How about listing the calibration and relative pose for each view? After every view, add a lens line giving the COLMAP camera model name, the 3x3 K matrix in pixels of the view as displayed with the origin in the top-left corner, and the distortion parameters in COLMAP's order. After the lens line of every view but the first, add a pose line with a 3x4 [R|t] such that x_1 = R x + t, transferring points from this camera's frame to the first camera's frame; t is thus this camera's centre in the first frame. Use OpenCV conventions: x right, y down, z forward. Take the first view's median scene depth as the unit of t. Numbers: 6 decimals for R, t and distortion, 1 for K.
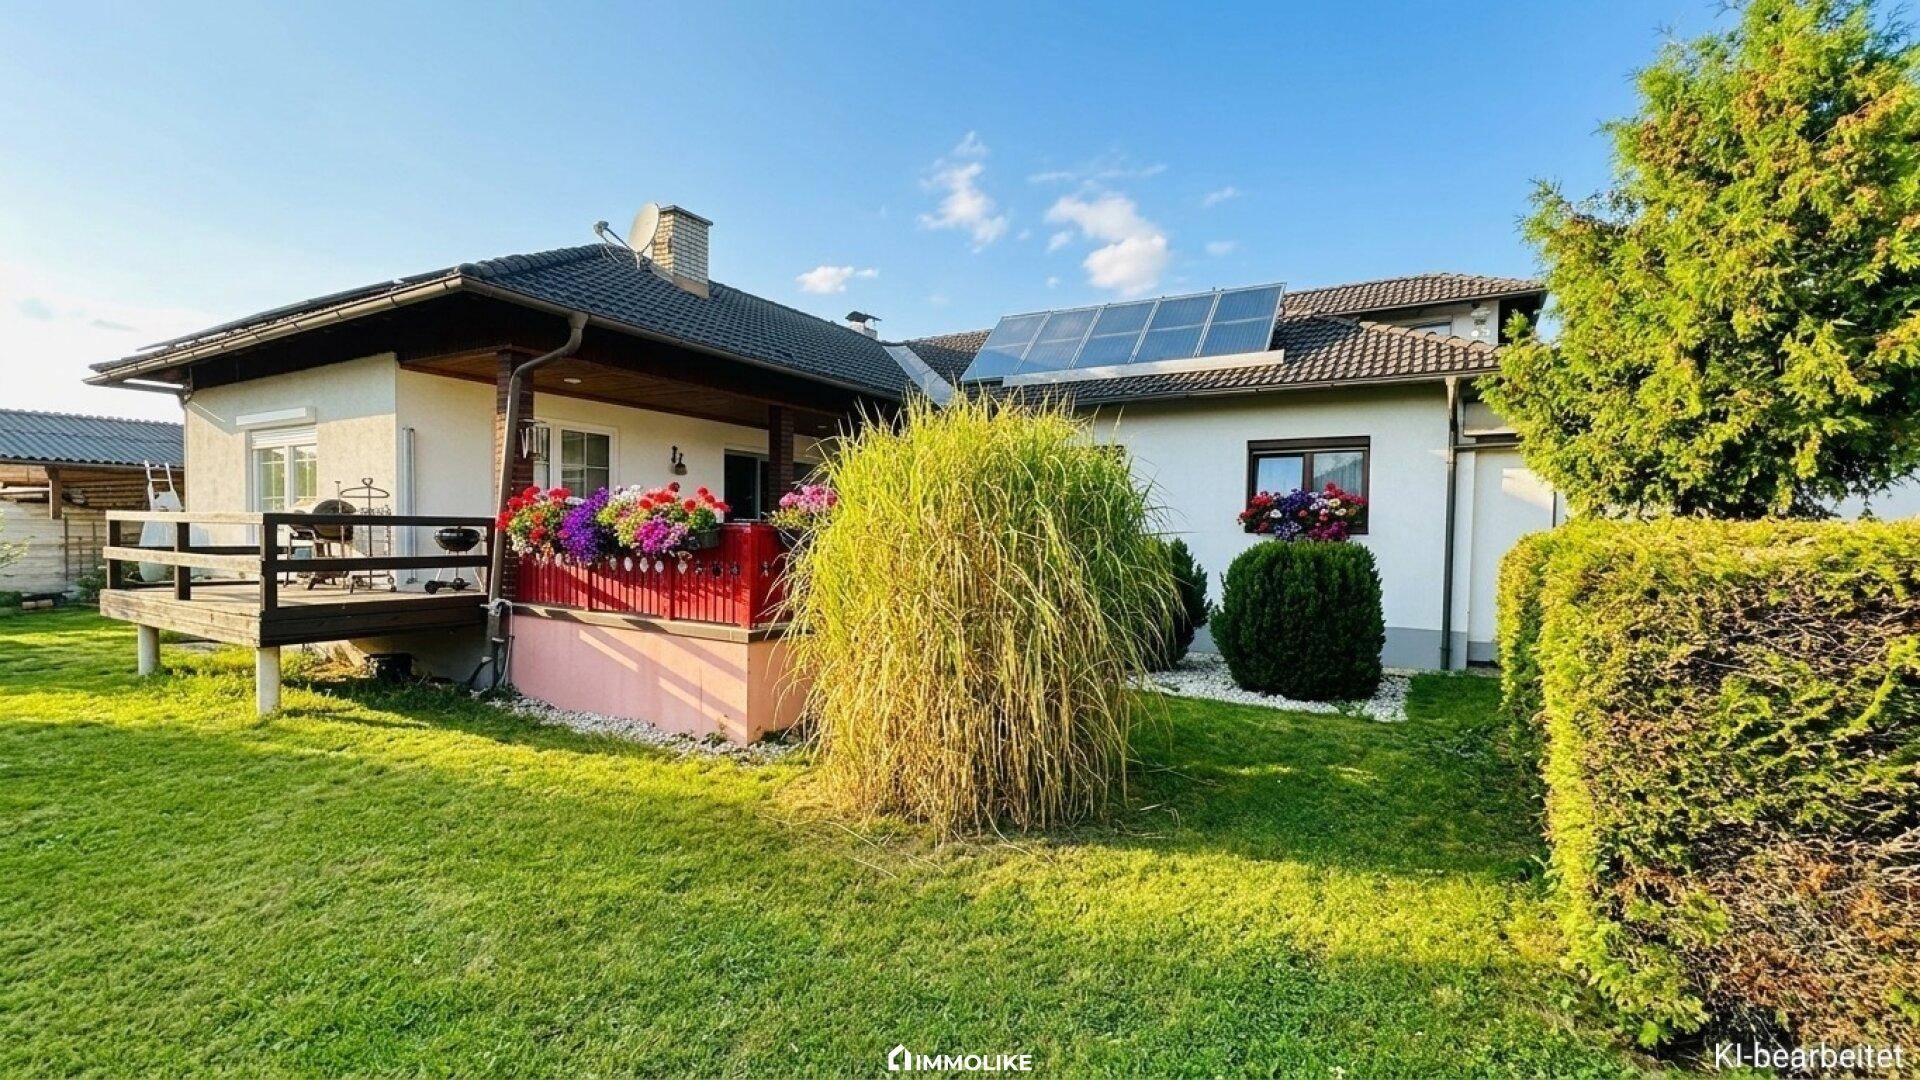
lens RADIAL K [[807.6, 0, 957.5], [0, 807.6, 550.4], [0, 0, 1]] dist [-0.000811, 0.000008]
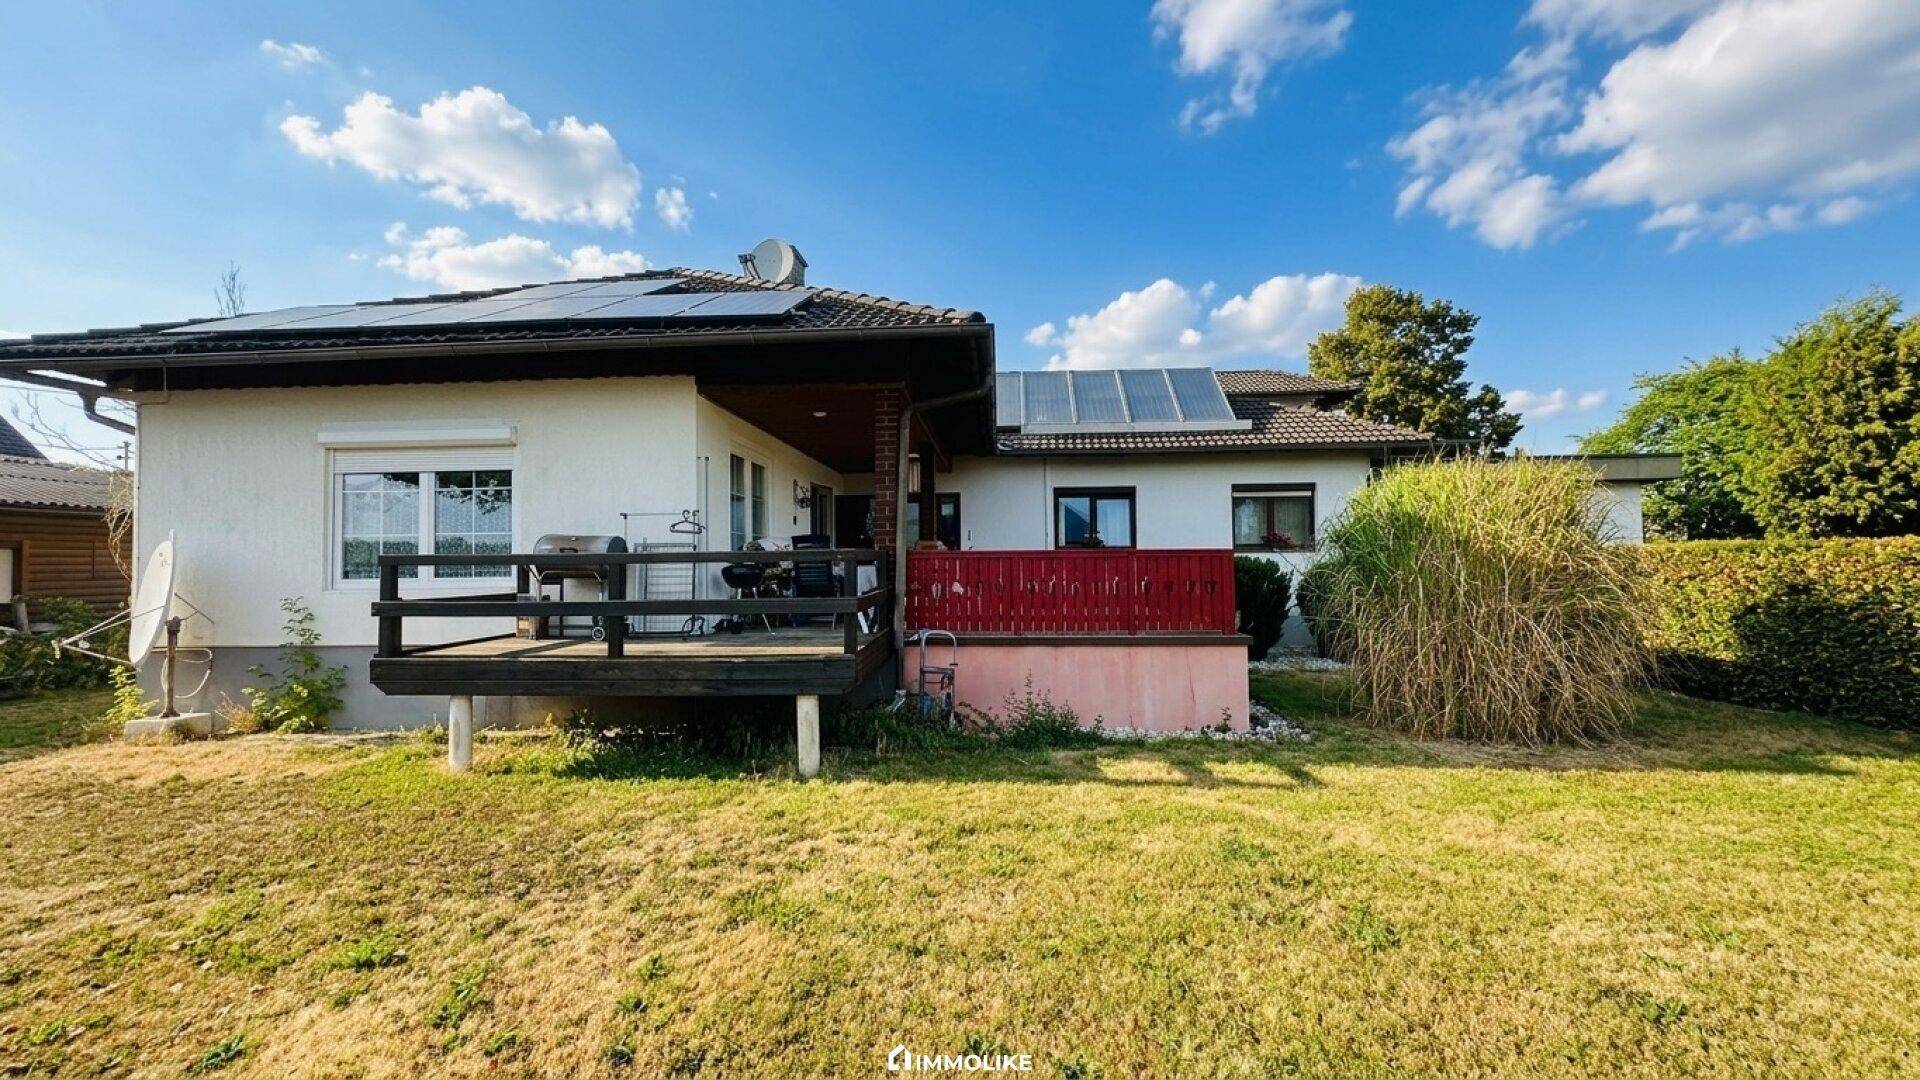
lens RADIAL K [[780.8, 0, 957.4], [0, 780.8, 534.7], [0, 0, 1]] dist [0.002023, 0.000487]
pose [[0.898235, -0.012117, 0.439348, -0.705586], [0.038428, 0.997957, -0.051044, -0.005537], [-0.437832, 0.062733, 0.896866, 0.067824]]
